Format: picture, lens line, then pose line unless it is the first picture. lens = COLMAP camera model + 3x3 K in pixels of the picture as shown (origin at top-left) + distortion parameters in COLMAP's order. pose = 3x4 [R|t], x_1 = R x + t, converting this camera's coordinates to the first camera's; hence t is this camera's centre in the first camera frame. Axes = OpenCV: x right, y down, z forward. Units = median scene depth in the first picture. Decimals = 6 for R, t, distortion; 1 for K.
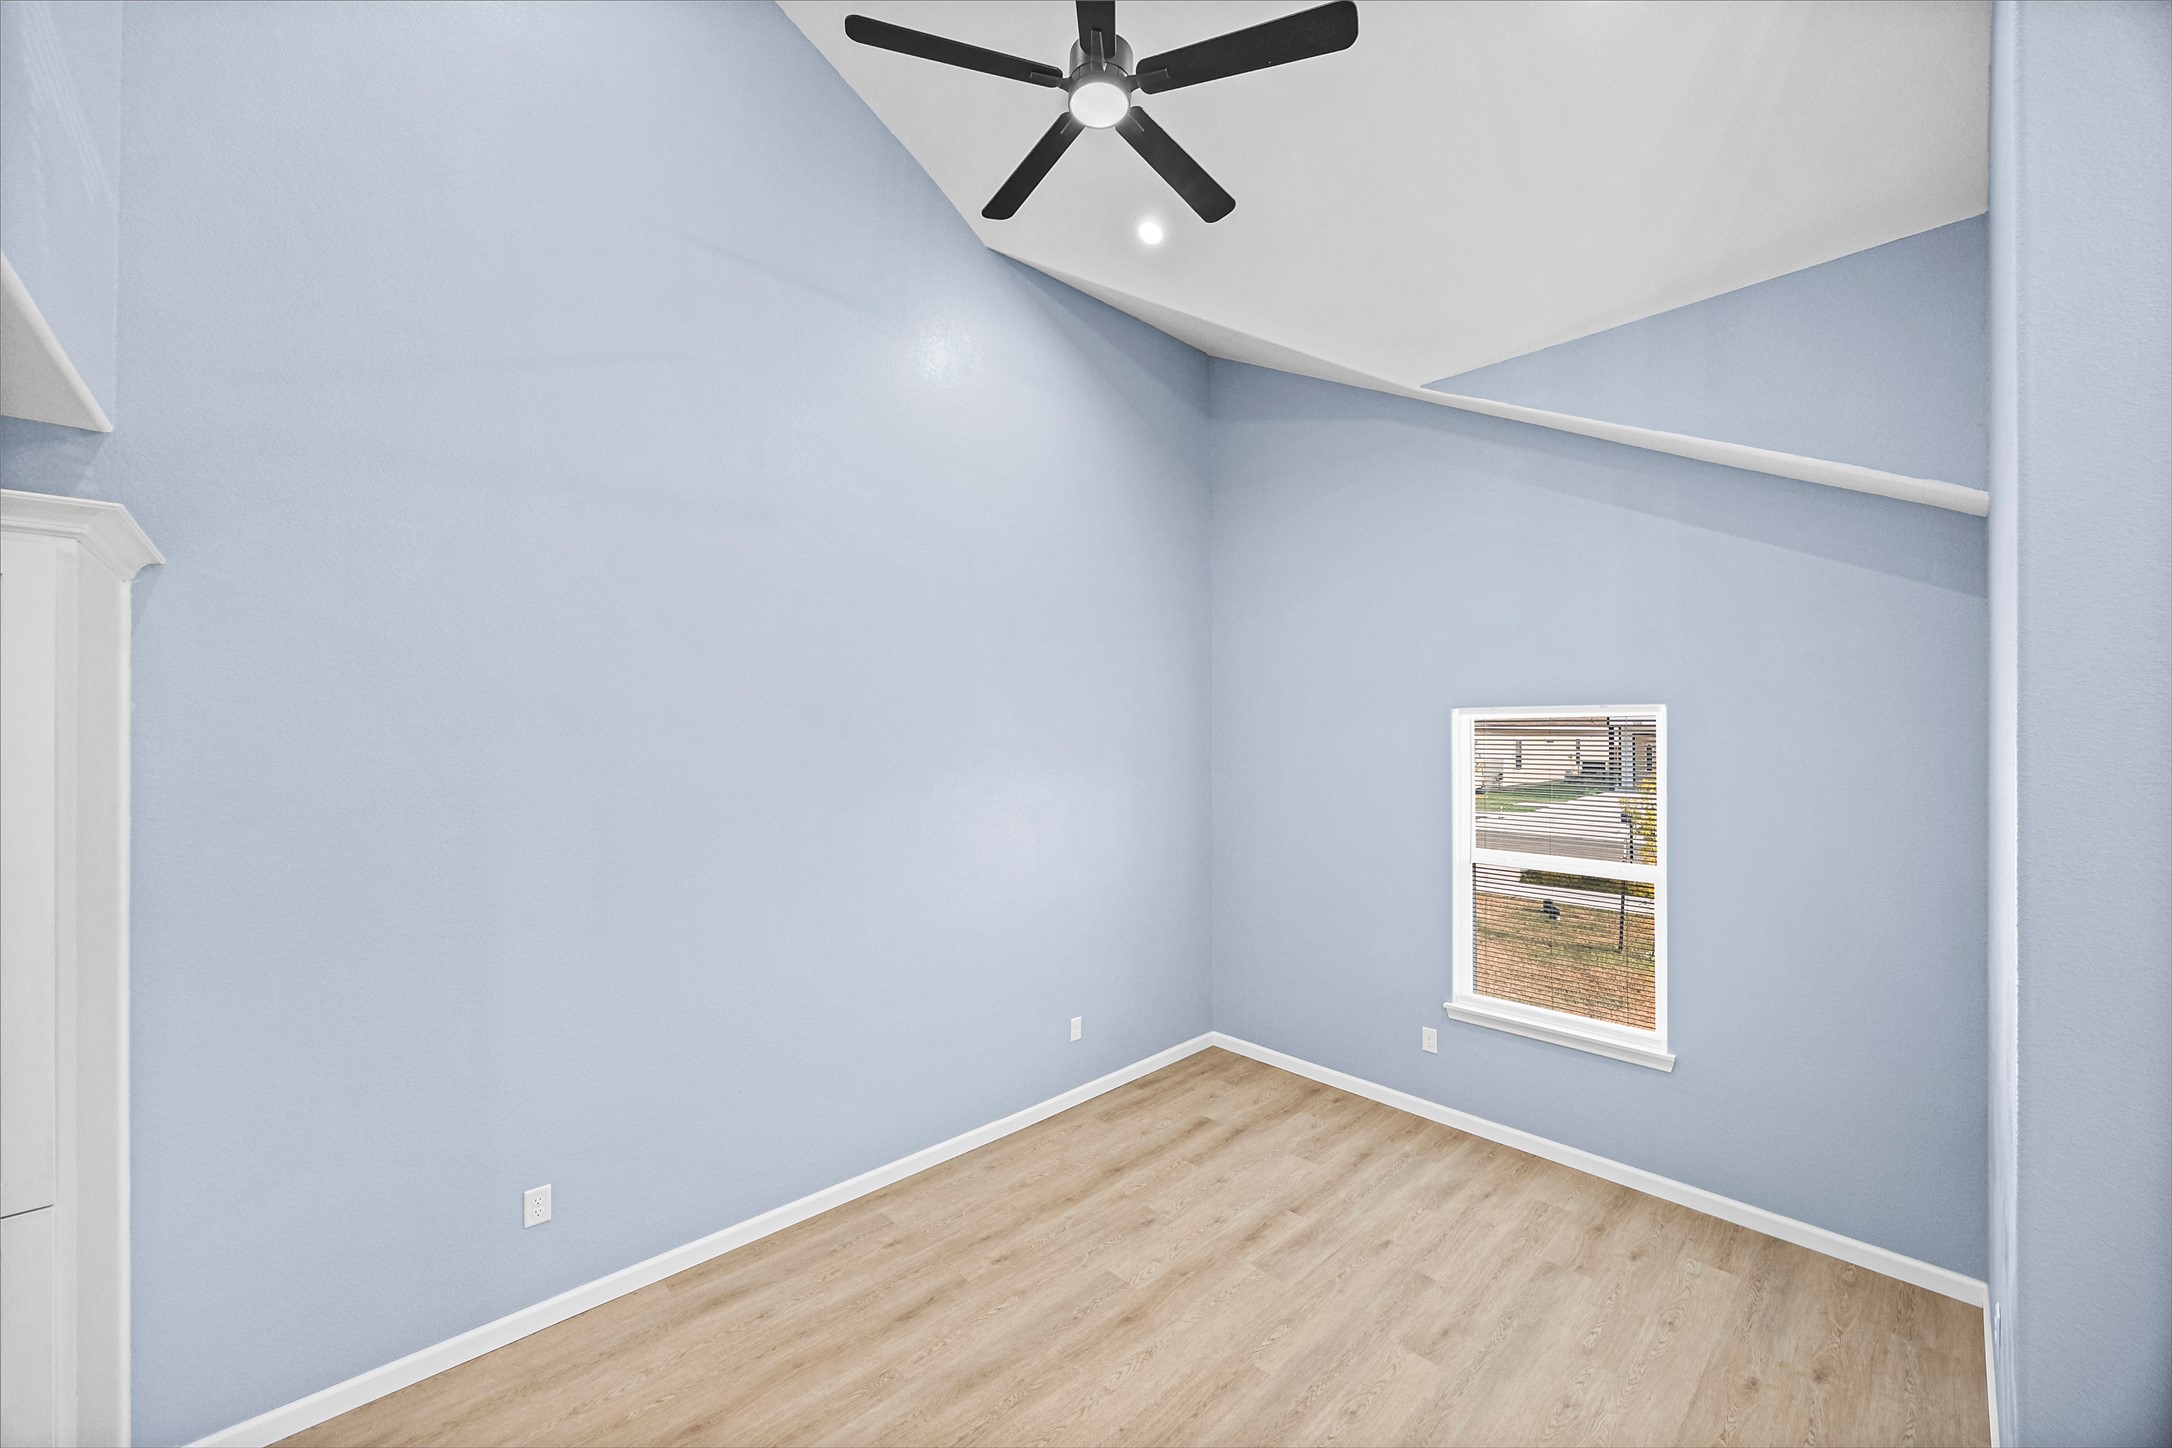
lens RADIAL K [[841.4, 0, 1090.7], [0, 841.4, 731.2], [0, 0, 1]] dist [-0.003489, 0.000377]
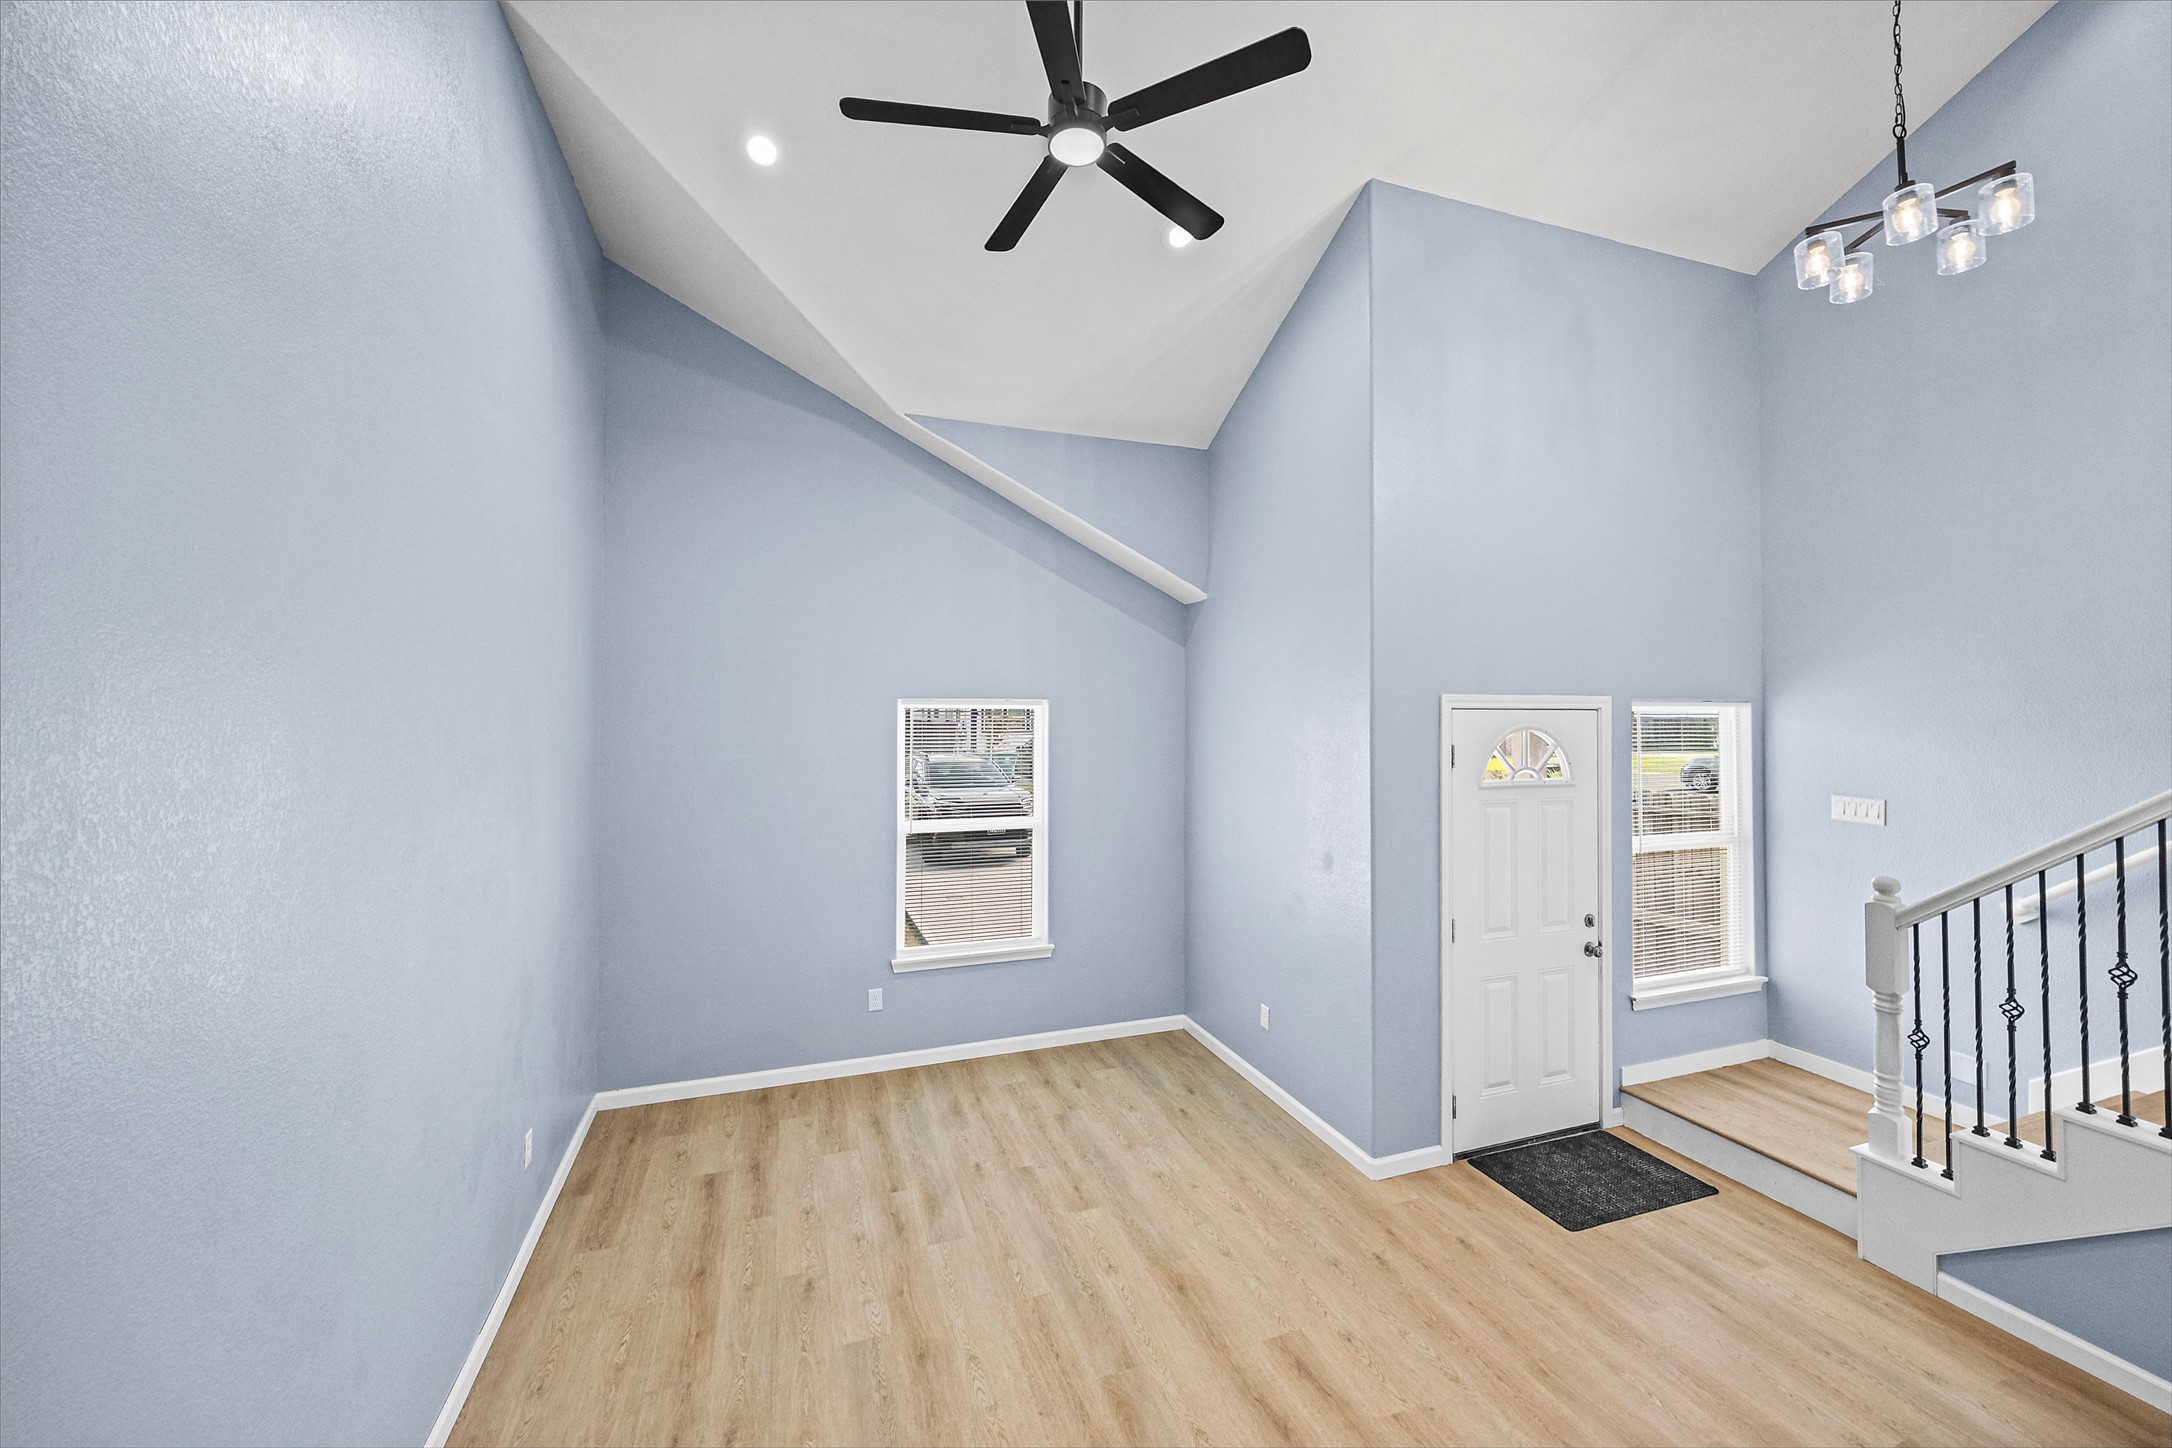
lens RADIAL K [[841.4, 0, 1101.1], [0, 841.4, 692.4], [0, 0, 1]] dist [-0.003489, 0.000377]
pose [[0.387221, 0.019181, 0.921788, -0.616635], [-0.003832, 0.999808, -0.019195, -0.017465], [-0.921979, 0.003900, 0.387220, 0.369164]]
